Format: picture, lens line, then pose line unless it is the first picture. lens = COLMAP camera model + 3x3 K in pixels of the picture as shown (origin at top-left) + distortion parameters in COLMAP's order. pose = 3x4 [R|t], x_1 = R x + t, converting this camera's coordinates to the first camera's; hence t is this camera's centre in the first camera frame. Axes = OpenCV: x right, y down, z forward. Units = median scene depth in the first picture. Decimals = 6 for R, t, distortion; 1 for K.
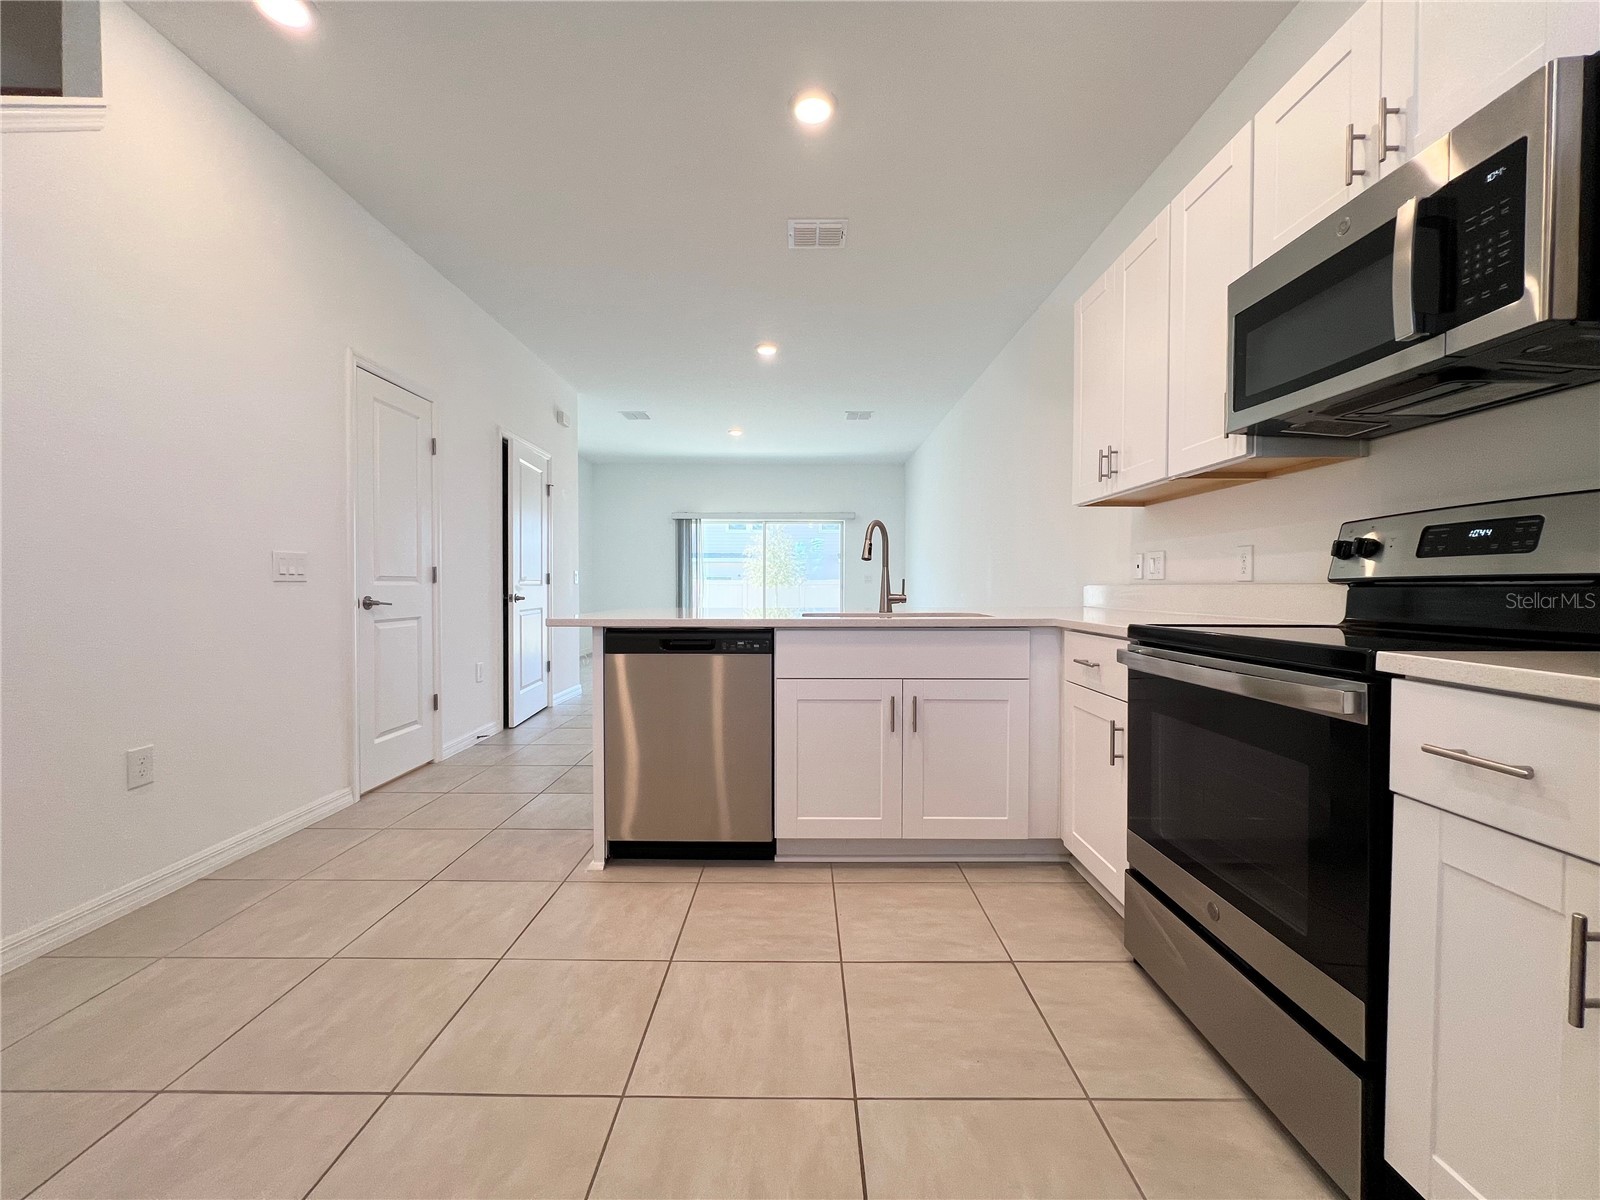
lens RADIAL K [[637.6, 0, 798.3], [0, 637.6, 598.8], [0, 0, 1]] dist [-0.001763, 0.000137]
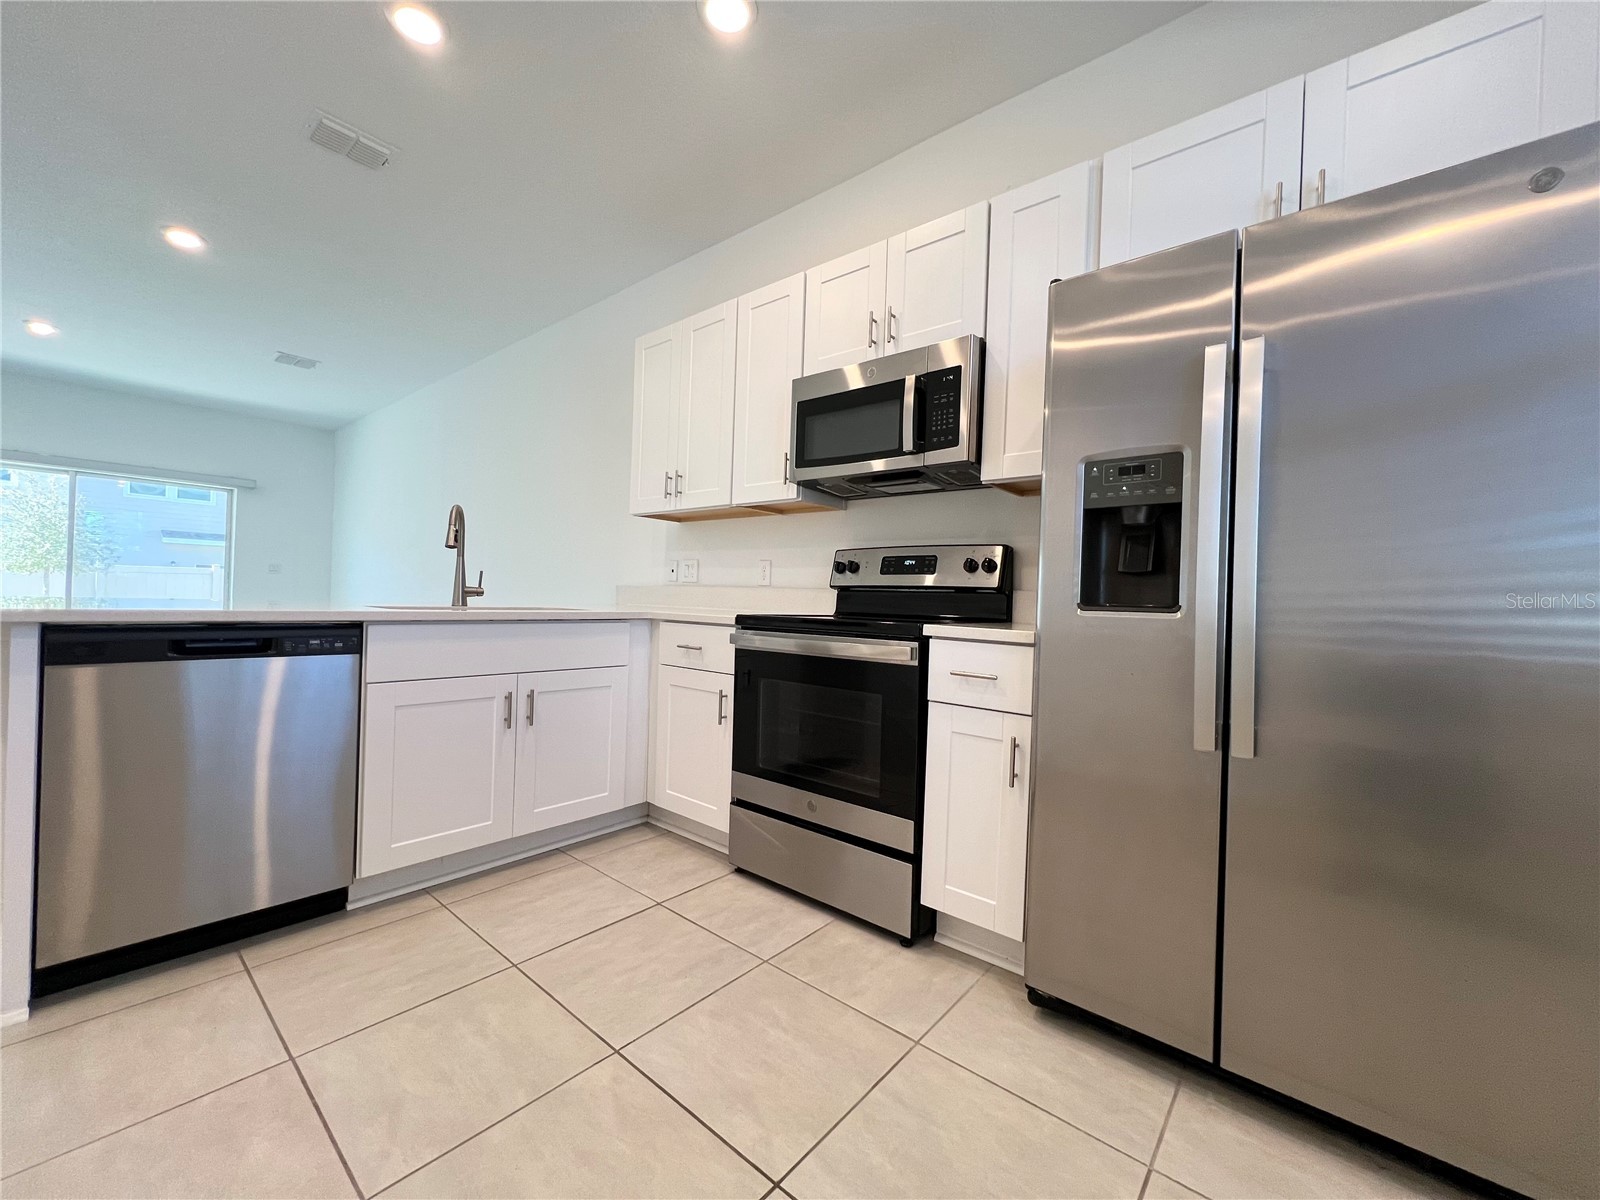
lens RADIAL K [[637.6, 0, 798.3], [0, 637.6, 598.8], [0, 0, 1]] dist [-0.001763, 0.000137]
pose [[0.643324, 0.020098, 0.765330, -0.343298], [-0.017544, 0.999780, -0.011507, 0.017457], [-0.765393, -0.006024, 0.643535, 0.048650]]
